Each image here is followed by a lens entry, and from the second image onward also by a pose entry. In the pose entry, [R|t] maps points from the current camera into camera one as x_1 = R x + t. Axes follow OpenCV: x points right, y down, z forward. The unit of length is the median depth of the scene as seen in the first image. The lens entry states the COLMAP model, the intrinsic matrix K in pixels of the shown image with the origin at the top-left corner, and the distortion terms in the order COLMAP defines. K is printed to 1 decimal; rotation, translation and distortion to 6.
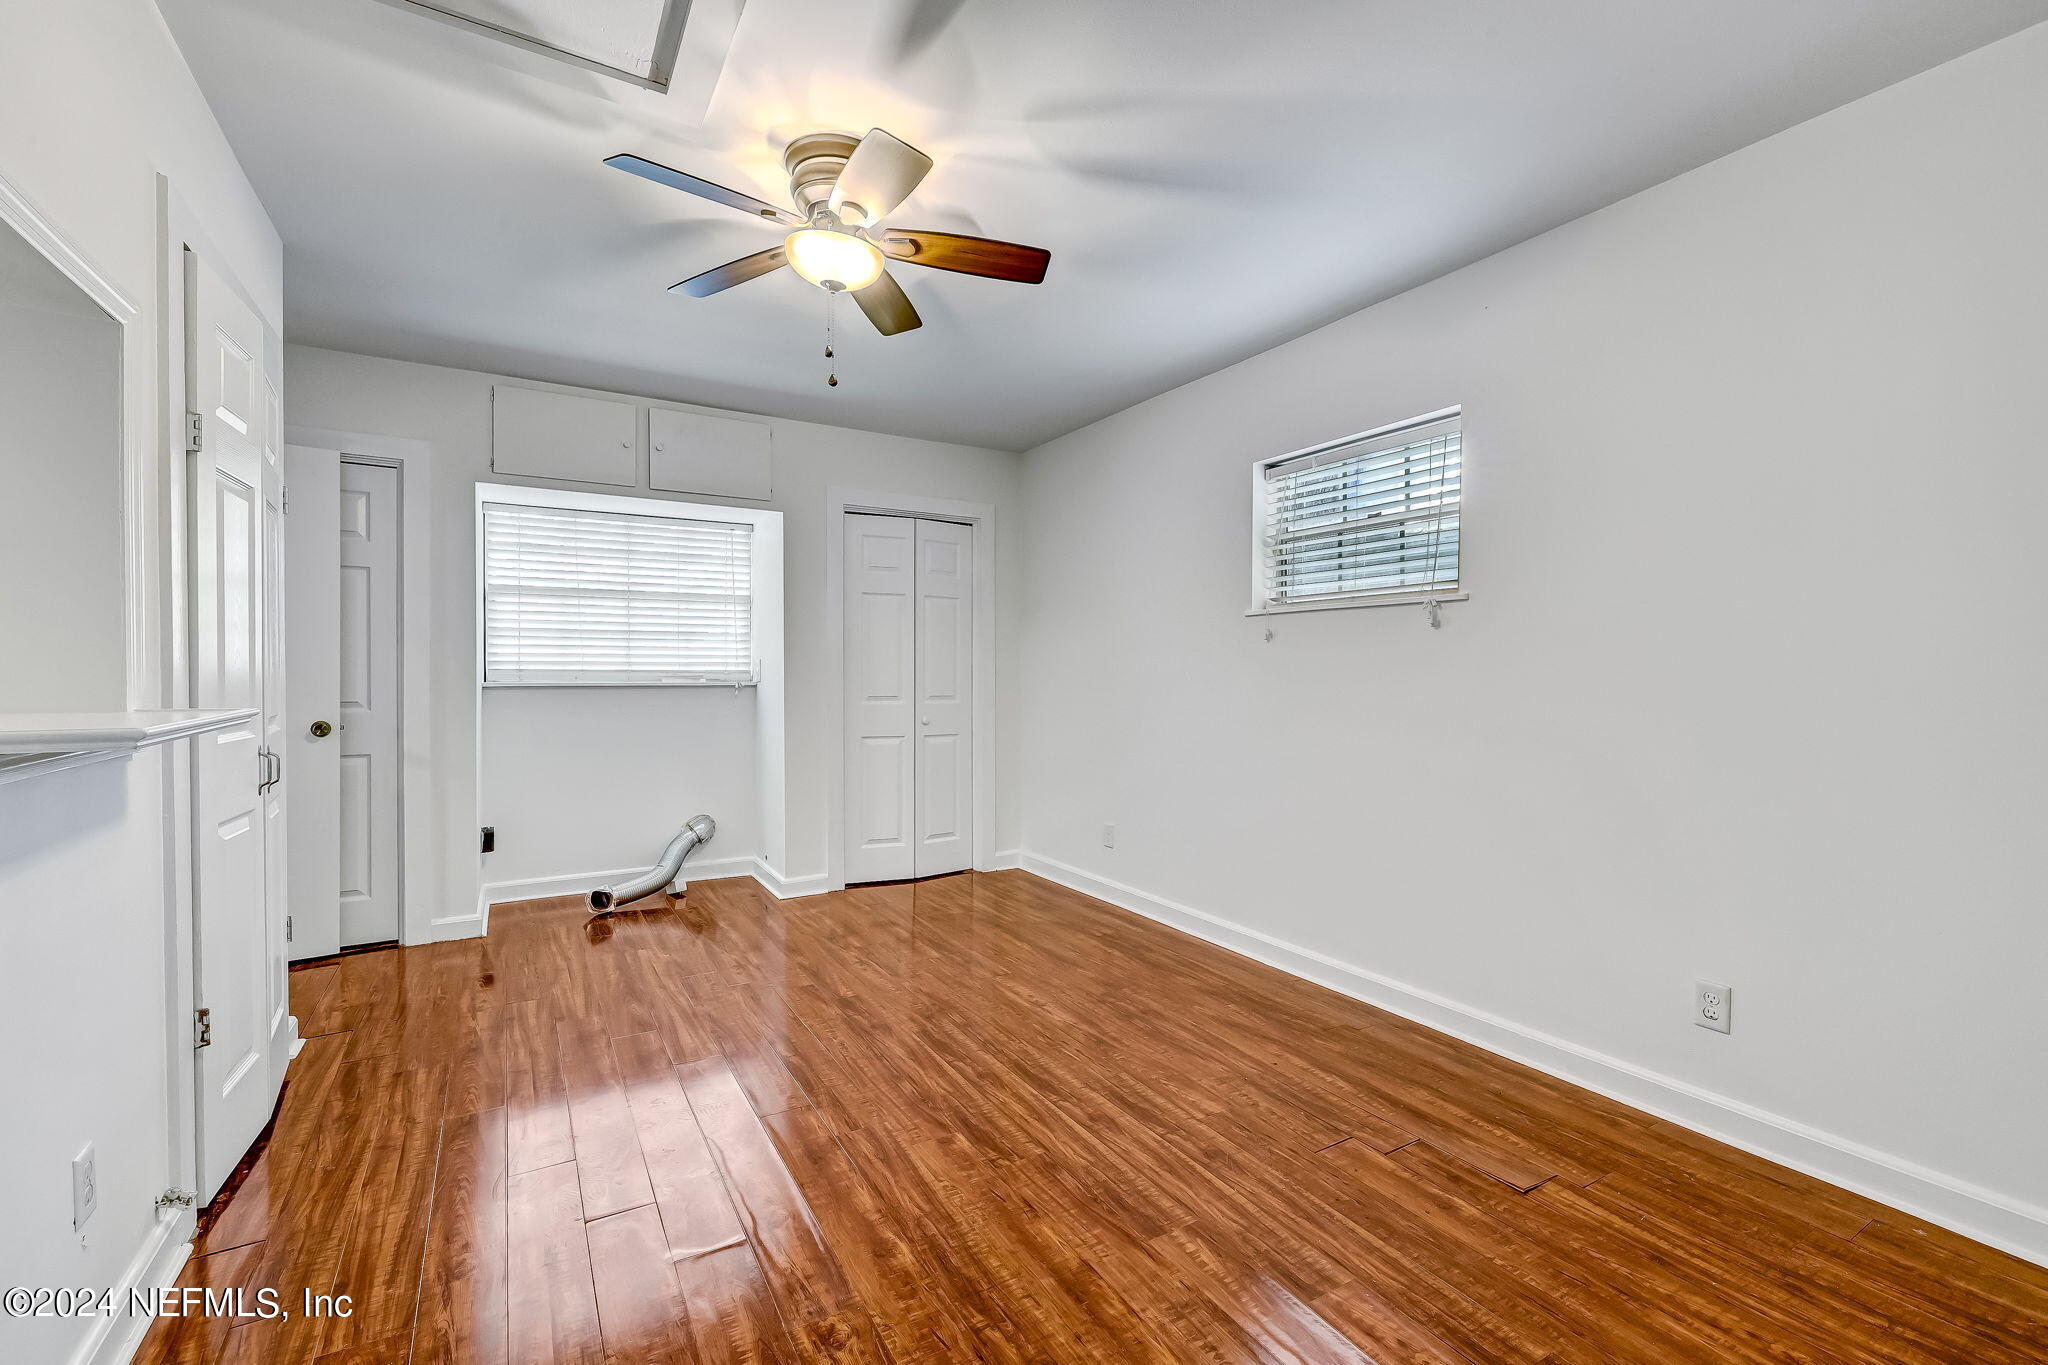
lens RADIAL K [[870.5, 0, 1038.5], [0, 870.5, 685.6], [0, 0, 1]] dist [-0.004424, 0.004248]
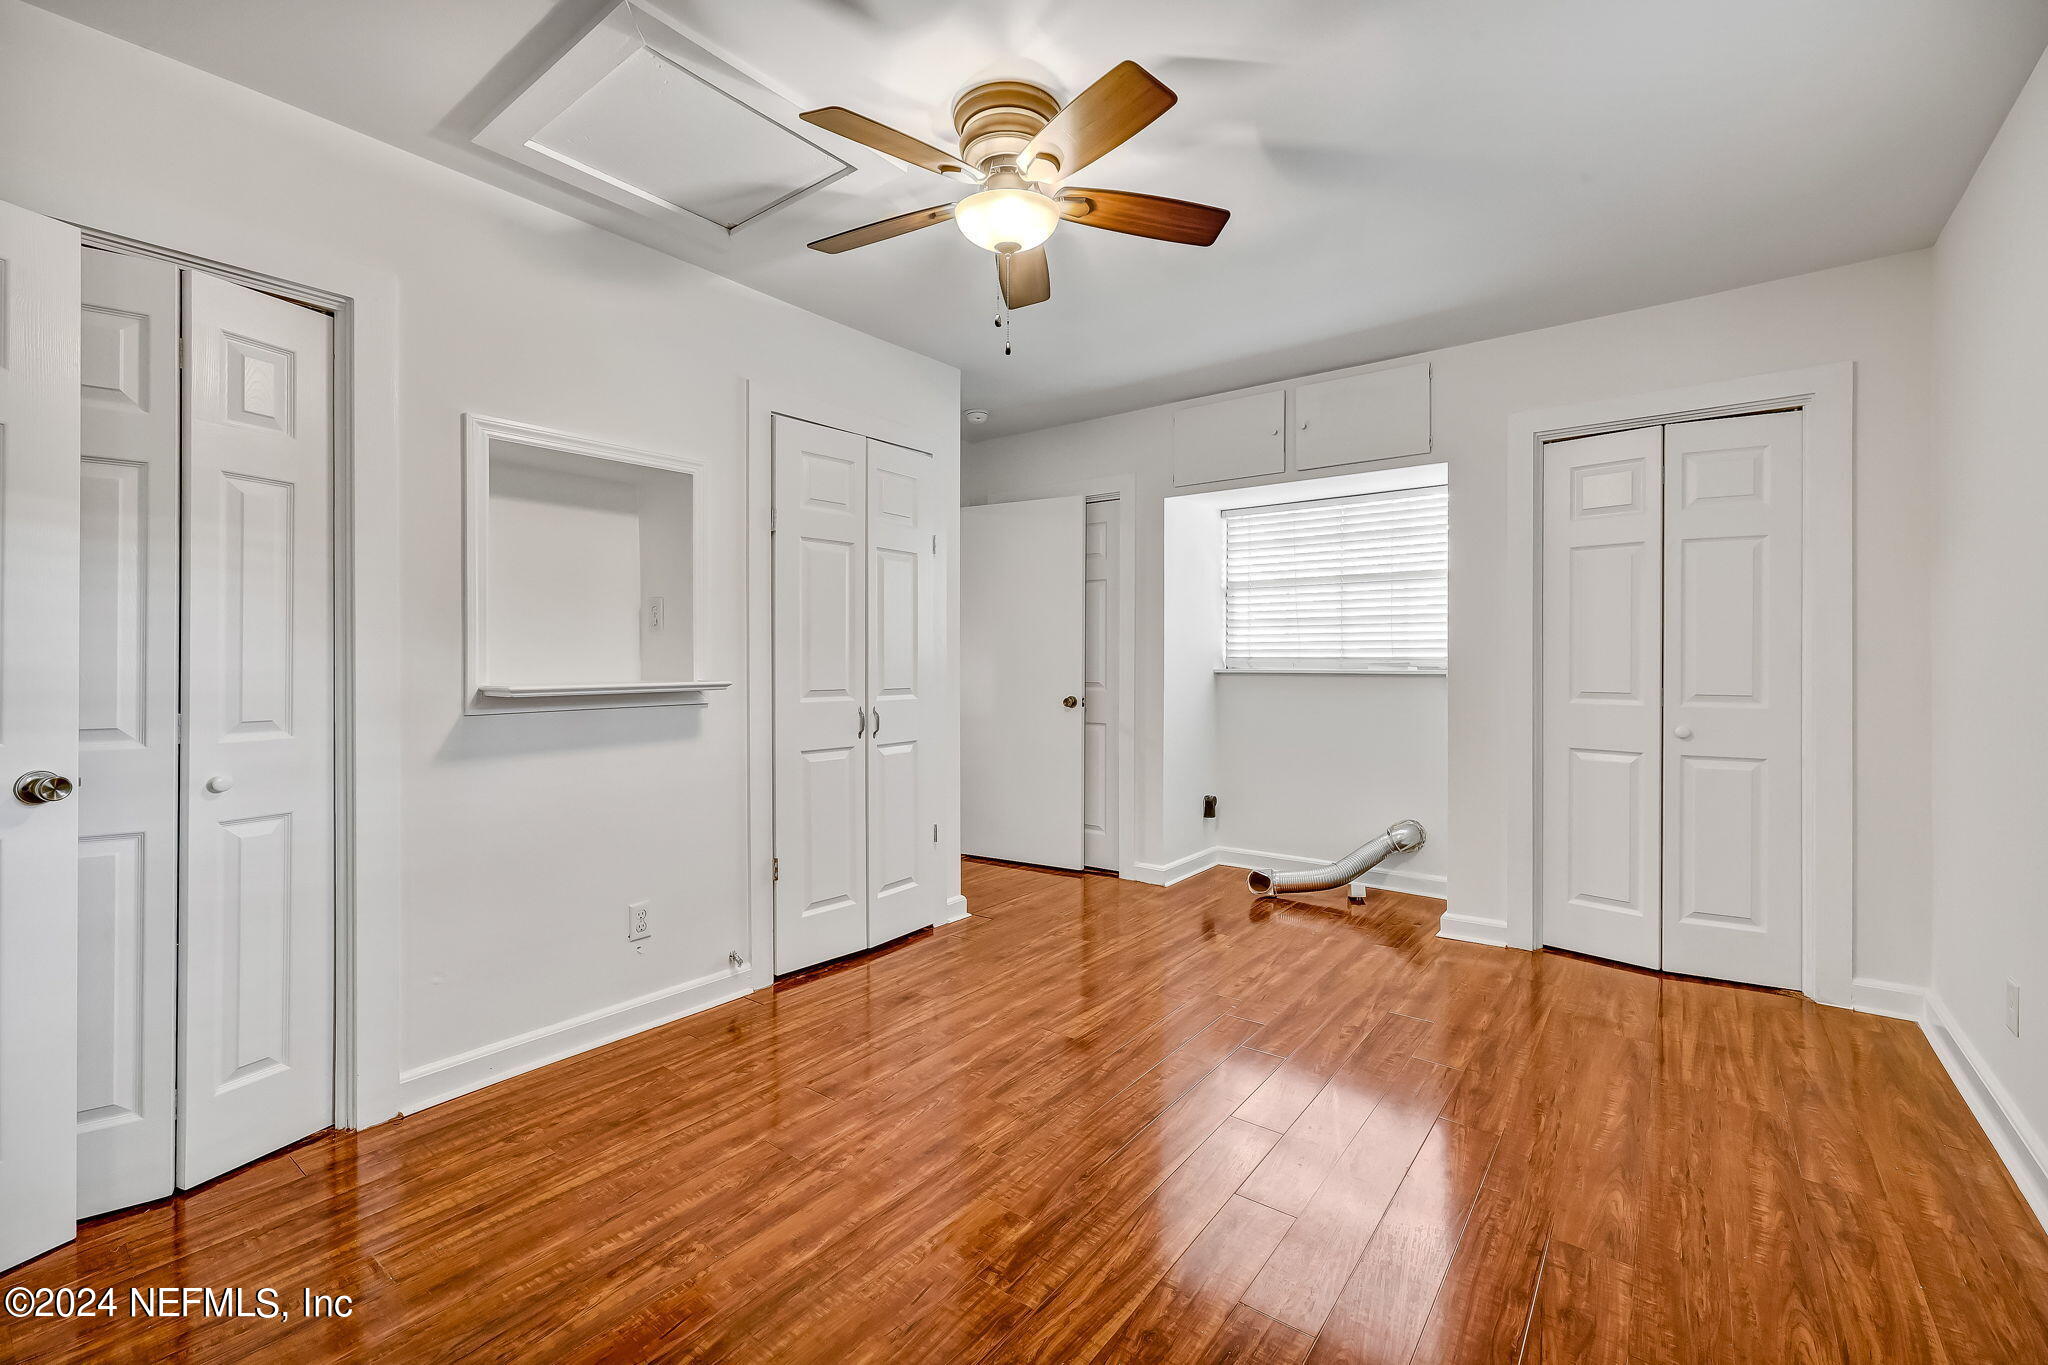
lens RADIAL K [[870.5, 0, 1024.5], [0, 870.5, 662.3], [0, 0, 1]] dist [-0.004424, 0.004248]
pose [[0.357050, -0.002445, -0.934082, 0.402618], [-0.011555, 0.999909, -0.007034, -0.001161], [0.934014, 0.013304, 0.356989, 0.423773]]
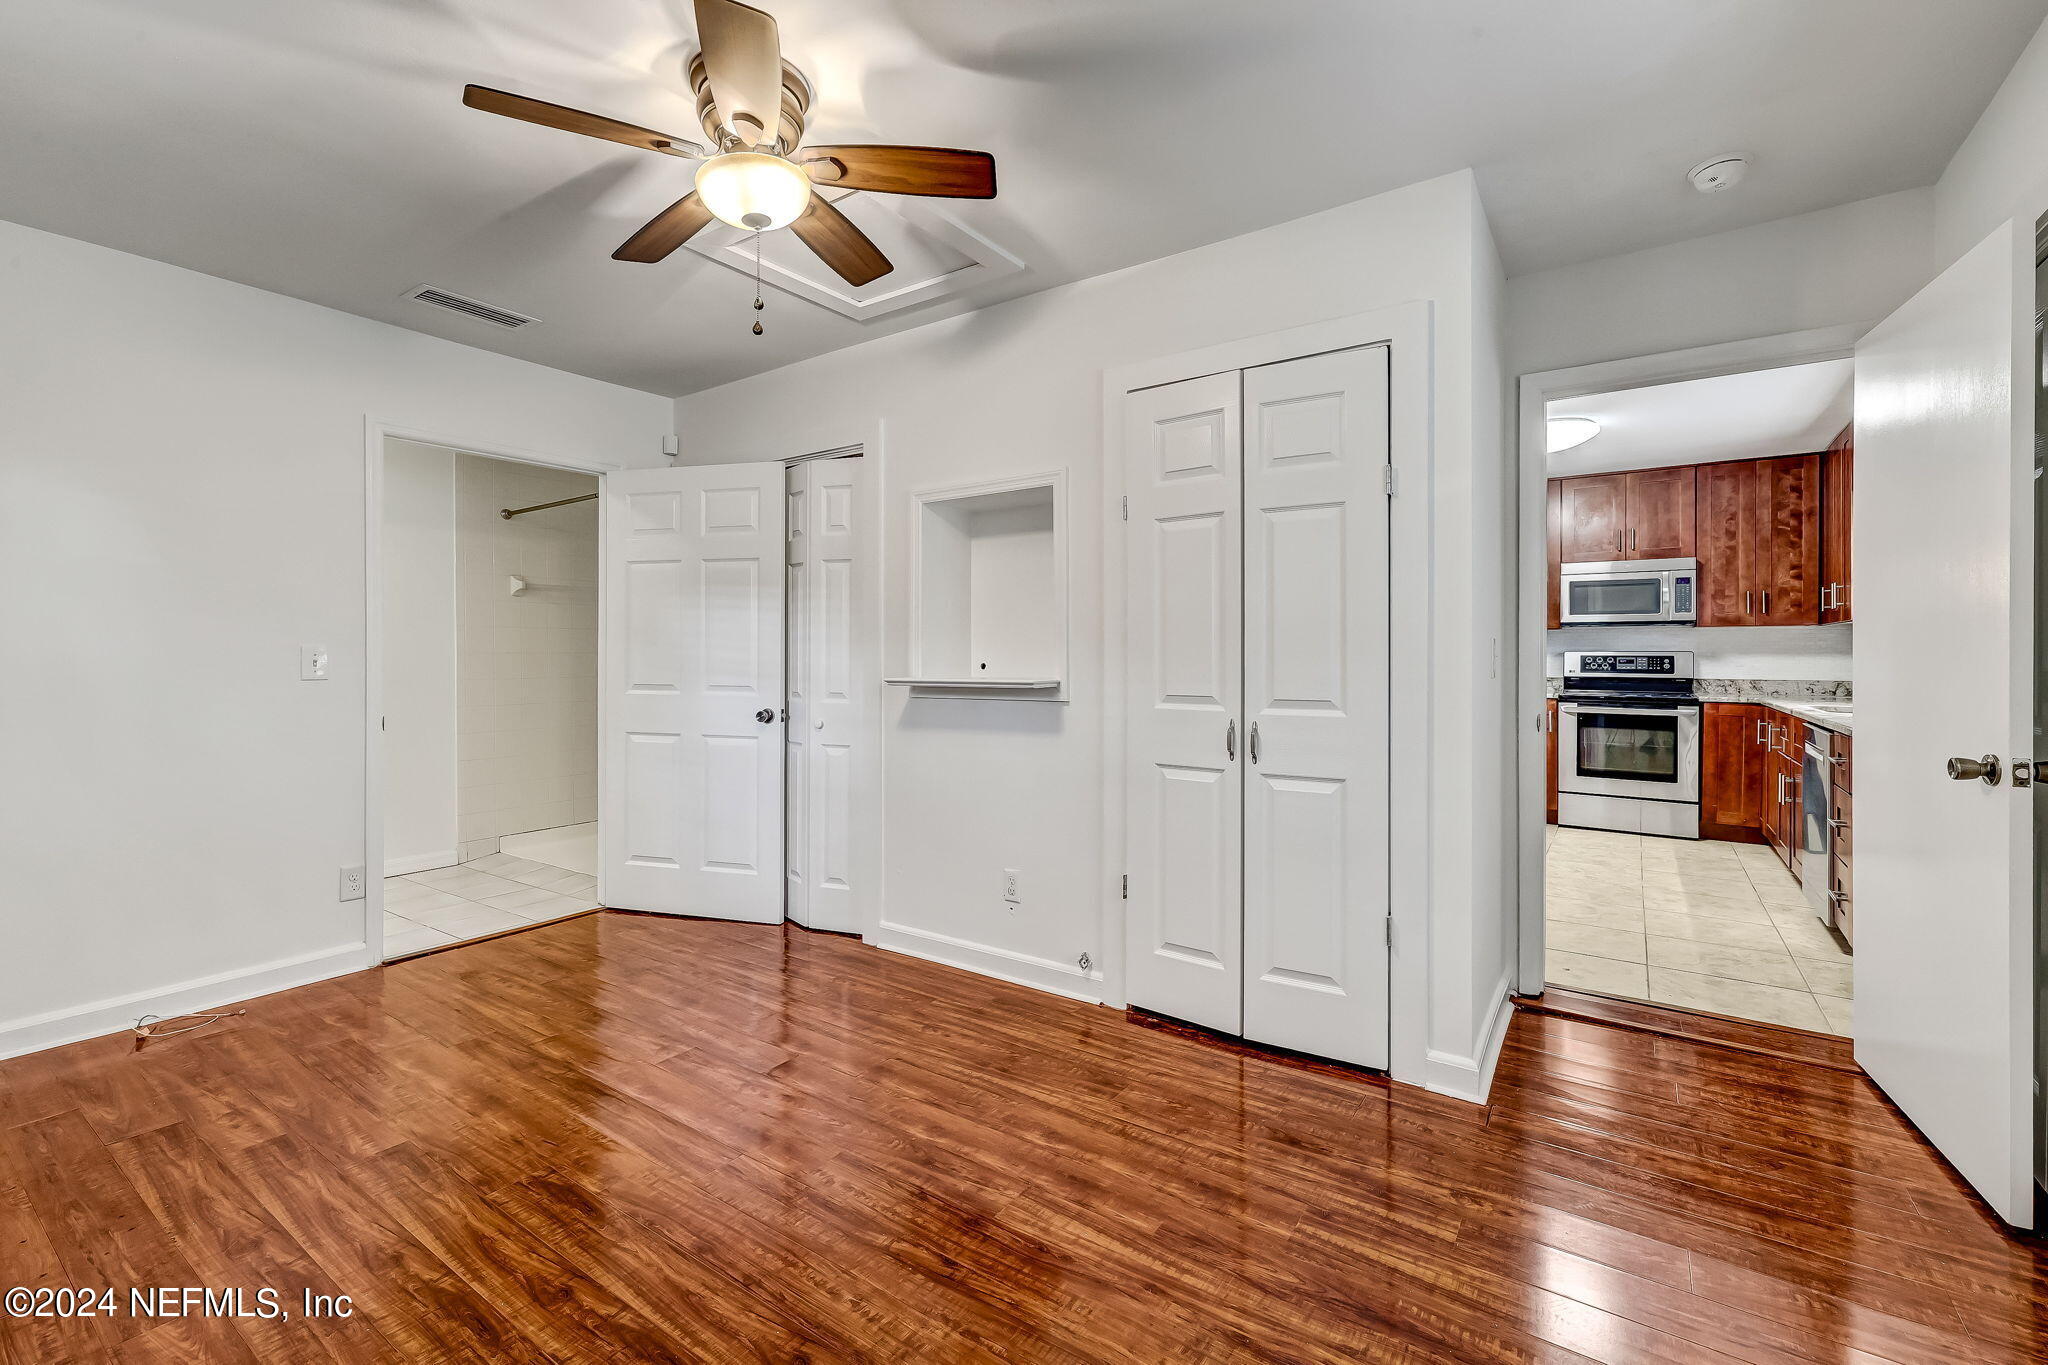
lens RADIAL K [[870.5, 0, 1018.0], [0, 870.5, 654.7], [0, 0, 1]] dist [-0.004424, 0.004248]
pose [[-0.917127, -0.001540, -0.398592, -0.080080], [-0.005862, 0.999936, 0.009624, -0.018483], [0.398552, 0.011164, -0.917078, 1.187867]]
